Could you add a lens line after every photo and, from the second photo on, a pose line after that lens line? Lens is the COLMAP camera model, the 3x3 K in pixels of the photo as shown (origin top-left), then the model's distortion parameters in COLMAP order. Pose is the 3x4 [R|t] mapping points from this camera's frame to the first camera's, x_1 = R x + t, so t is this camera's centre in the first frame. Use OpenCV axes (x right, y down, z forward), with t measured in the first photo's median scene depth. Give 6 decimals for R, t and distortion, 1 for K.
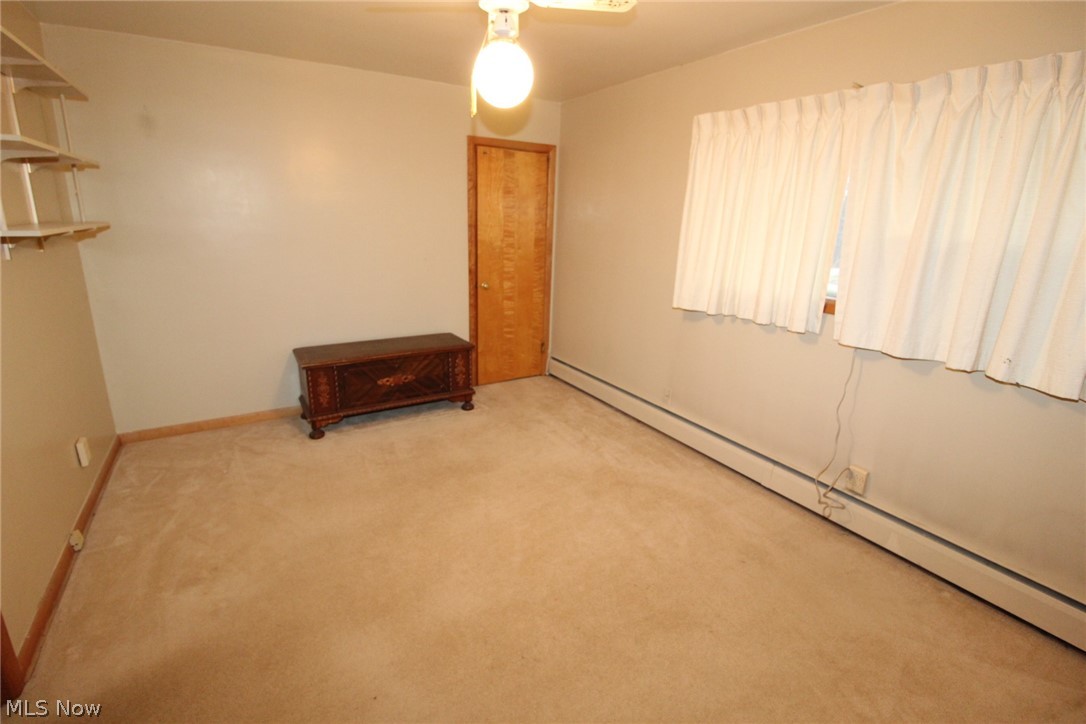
lens RADIAL K [[502.5, 0, 538.7], [0, 502.5, 360.4], [0, 0, 1]] dist [-0.003774, -0.010863]
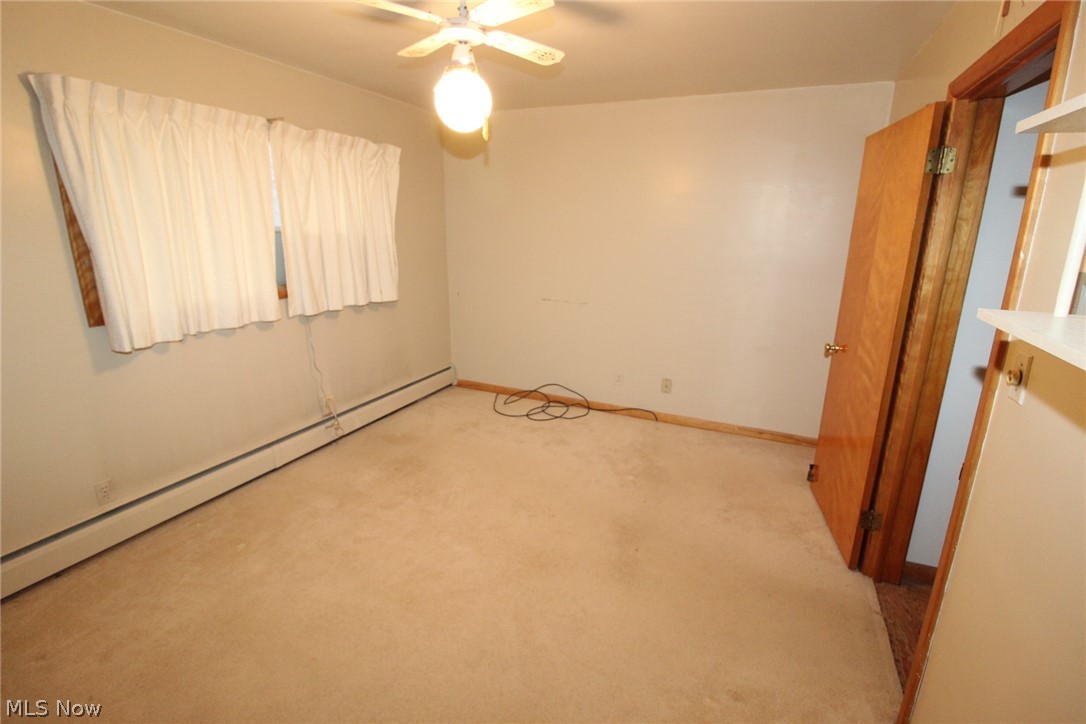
lens RADIAL K [[502.5, 0, 539.1], [0, 502.5, 357.4], [0, 0, 1]] dist [-0.003774, -0.010863]
pose [[-0.585385, -0.230613, 0.777266, -0.729162], [0.198727, 0.888634, 0.413324, -0.324510], [-0.786023, 0.396417, -0.474364, 1.054409]]
